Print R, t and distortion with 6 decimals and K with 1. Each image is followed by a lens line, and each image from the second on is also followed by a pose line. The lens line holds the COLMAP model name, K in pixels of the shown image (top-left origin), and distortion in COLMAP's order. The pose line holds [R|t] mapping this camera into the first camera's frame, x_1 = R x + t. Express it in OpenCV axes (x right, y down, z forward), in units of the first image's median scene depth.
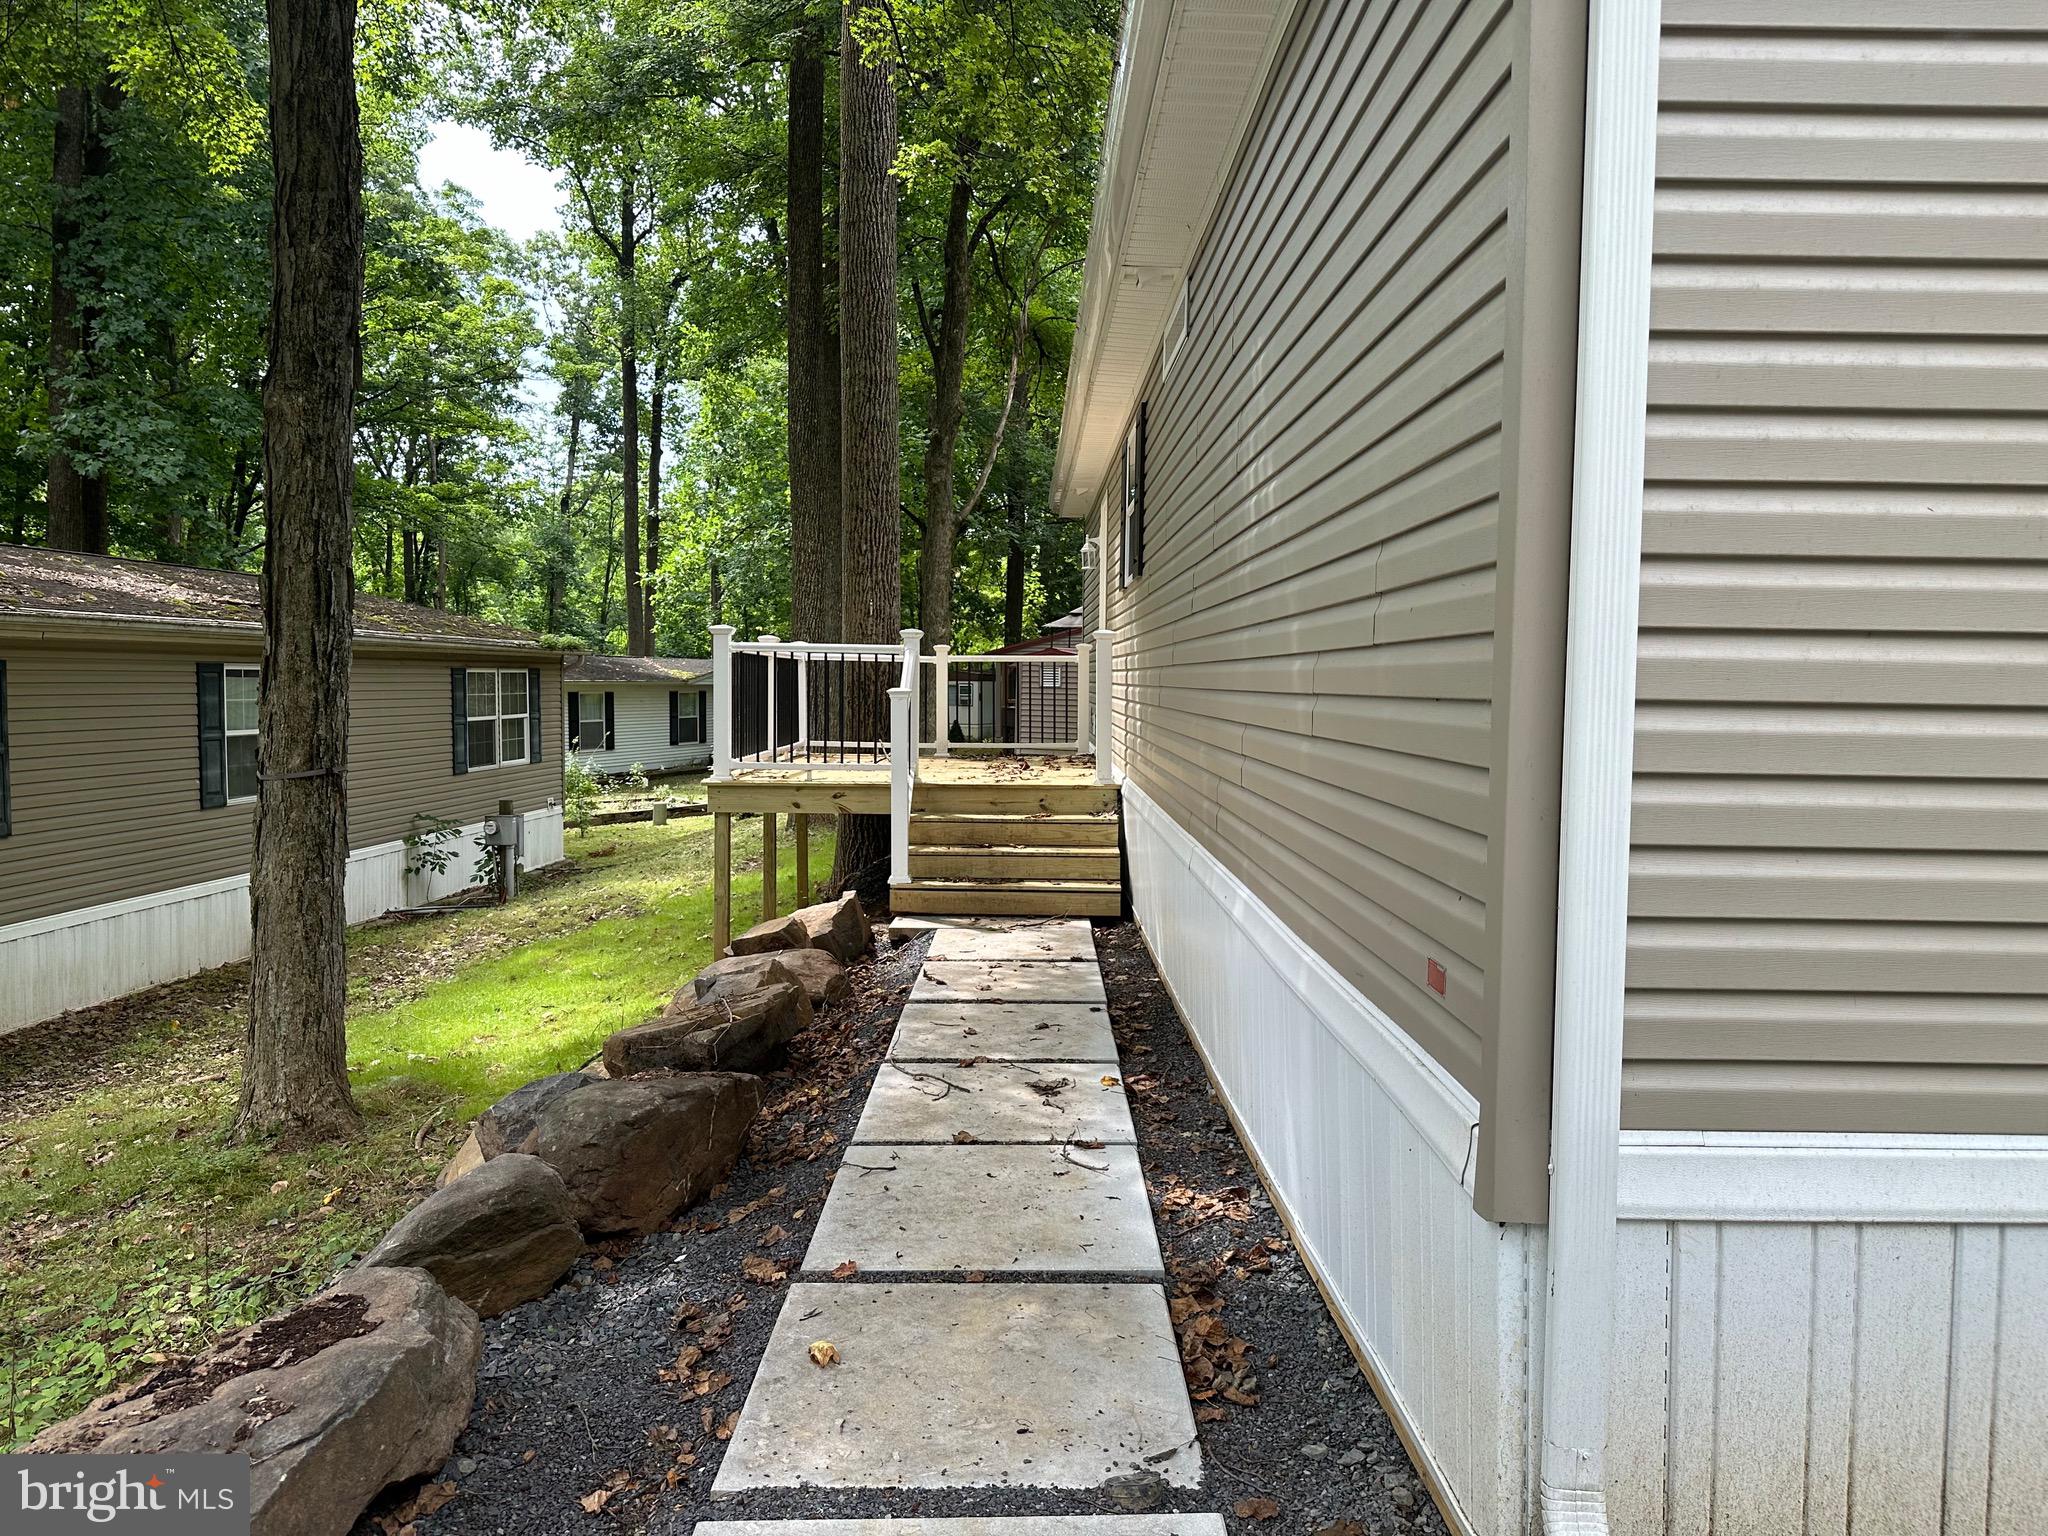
lens RADIAL K [[1426.5, 0, 1024.0], [0, 1426.5, 768.0], [0, 0, 1]] dist [0.026023, -0.028894]
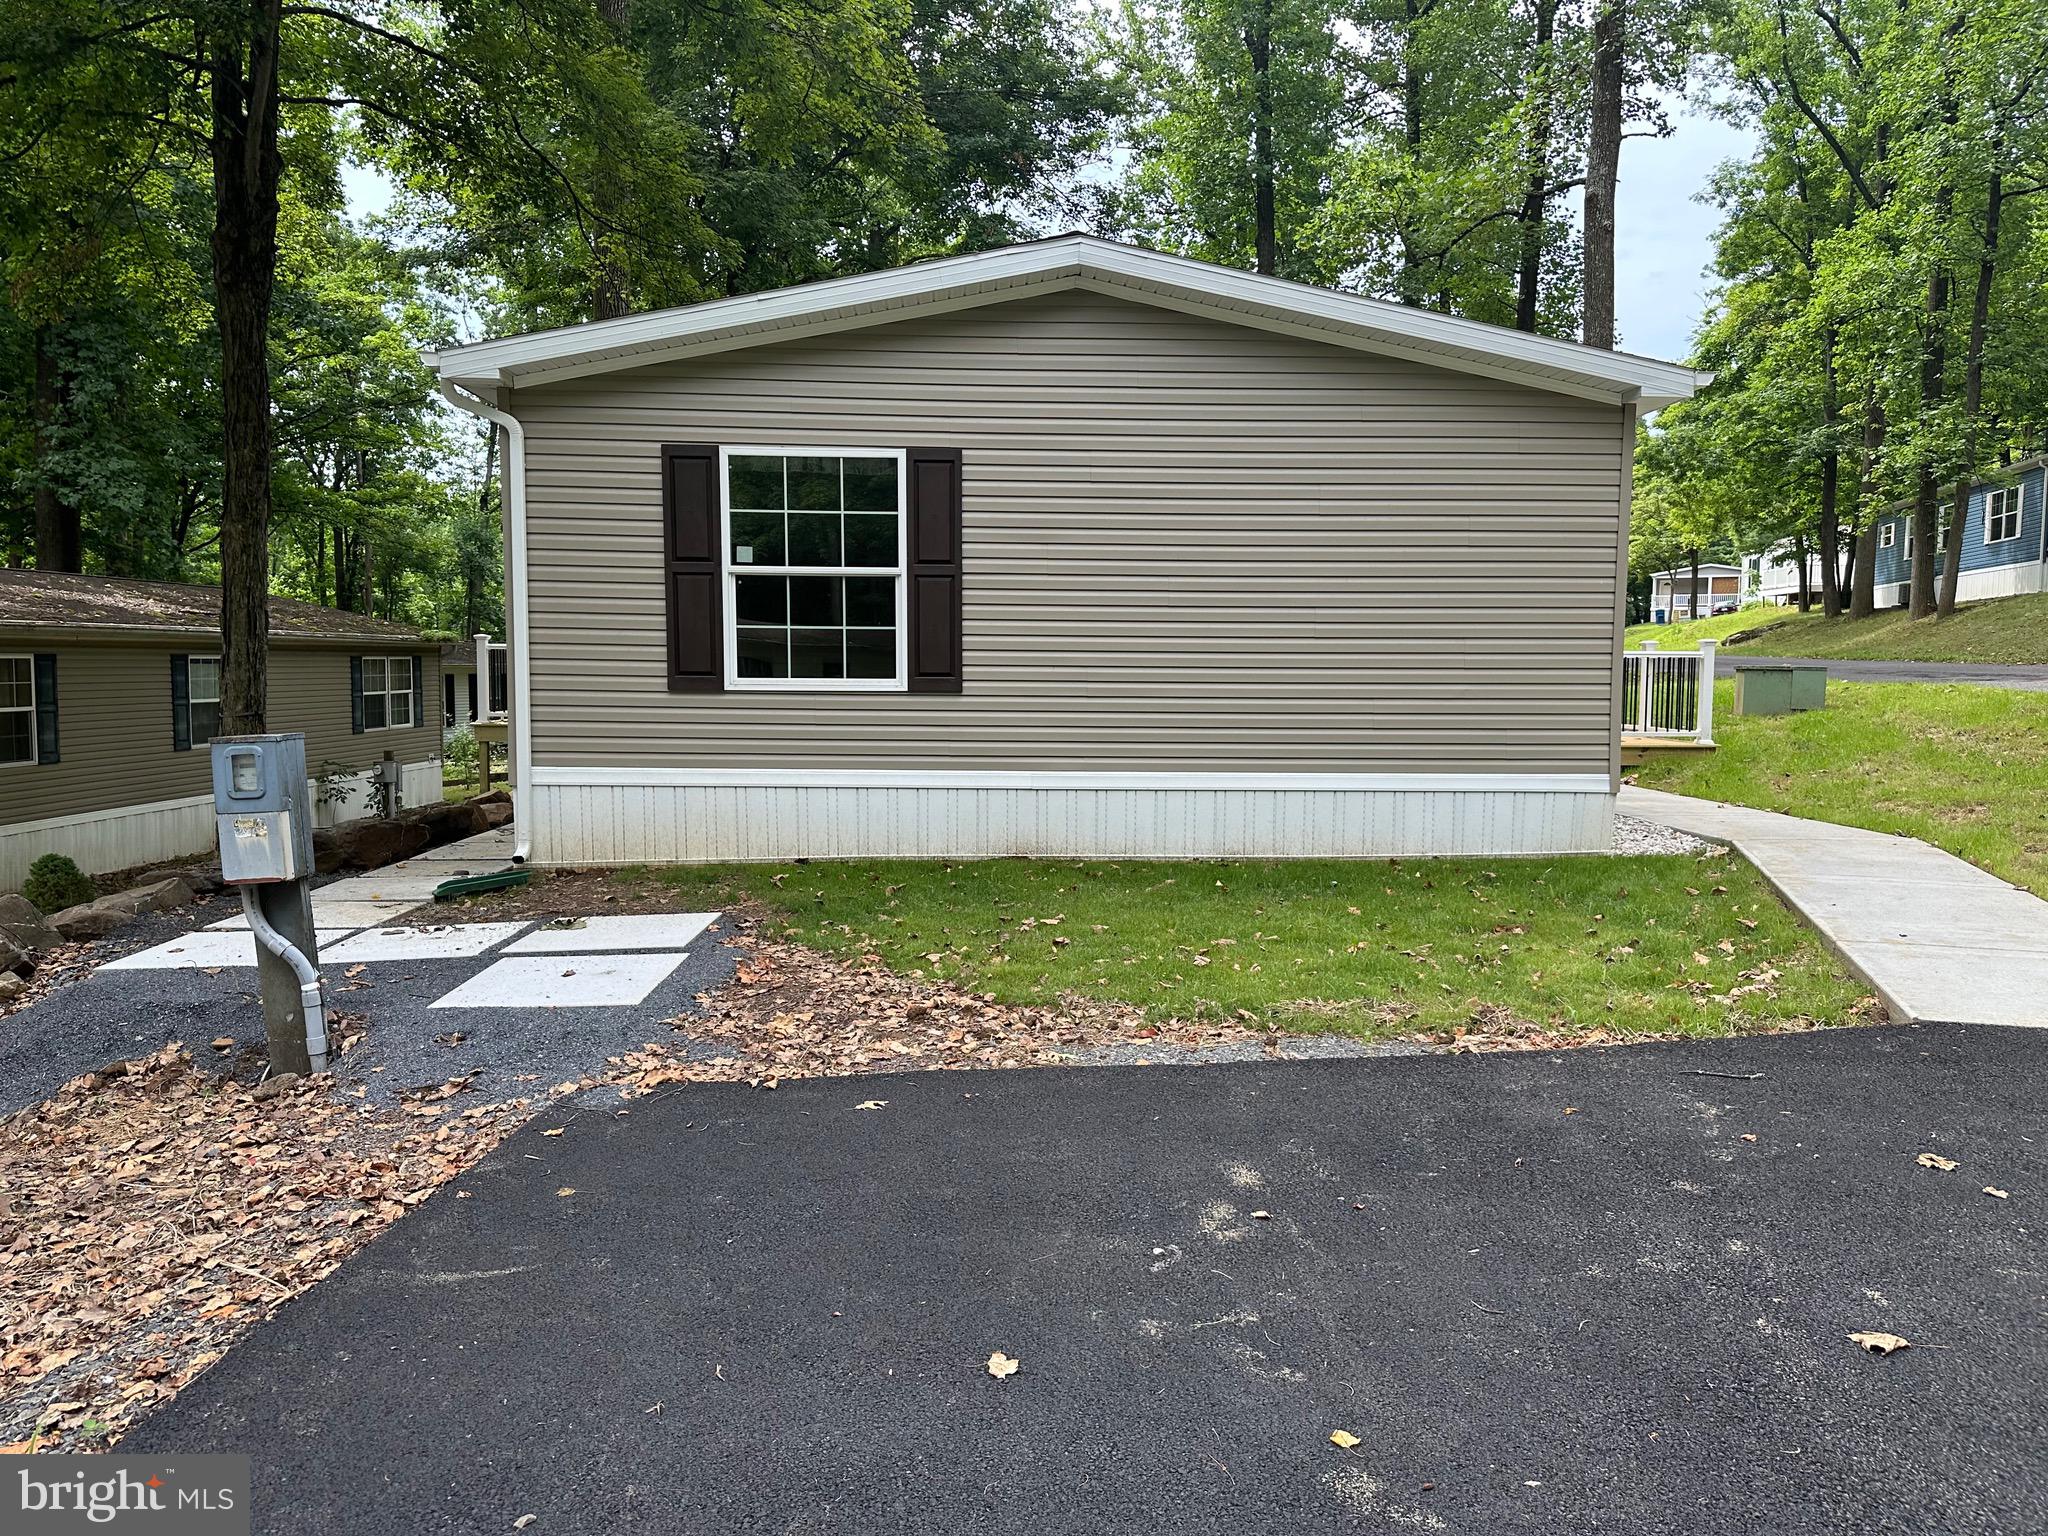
lens RADIAL K [[1420.3, 0, 1024.0], [0, 1420.3, 768.0], [0, 0, 1]] dist [-0.000696, -0.001568]
pose [[0.999293, -0.003636, 0.037411, 0.147281], [0.003159, 0.999913, 0.012788, 0.016733], [-0.037454, -0.012661, 0.999218, -0.293994]]
